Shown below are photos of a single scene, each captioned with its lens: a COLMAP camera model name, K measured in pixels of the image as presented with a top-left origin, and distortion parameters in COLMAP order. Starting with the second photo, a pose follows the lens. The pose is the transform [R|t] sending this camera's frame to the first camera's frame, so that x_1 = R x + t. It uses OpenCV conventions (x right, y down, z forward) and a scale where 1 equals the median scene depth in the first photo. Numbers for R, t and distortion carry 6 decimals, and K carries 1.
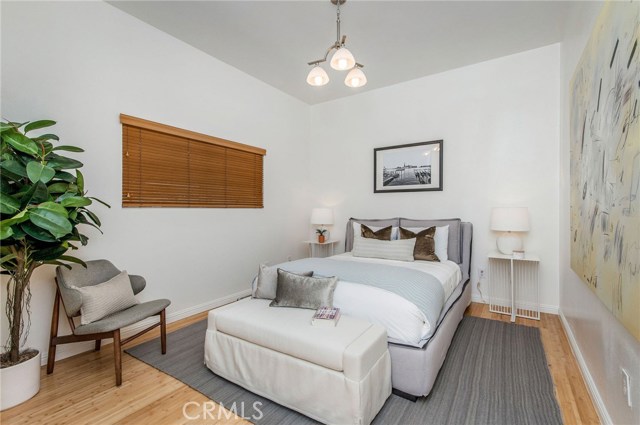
lens RADIAL K [[290.8, 0, 320.9], [0, 290.8, 212.2], [0, 0, 1]] dist [0.000326, -0.000202]
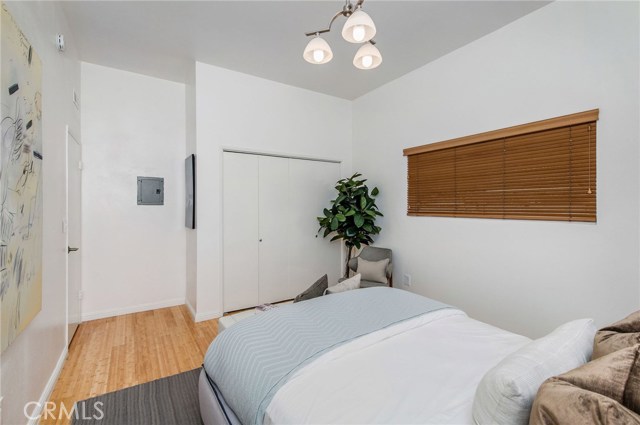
lens RADIAL K [[290.8, 0, 321.4], [0, 290.8, 208.8], [0, 0, 1]] dist [0.000326, -0.000202]
pose [[-0.414228, 0.013109, -0.910079, 0.712713], [-0.010455, 0.999762, 0.019160, -0.070061], [0.910113, 0.017452, -0.413992, 1.157425]]
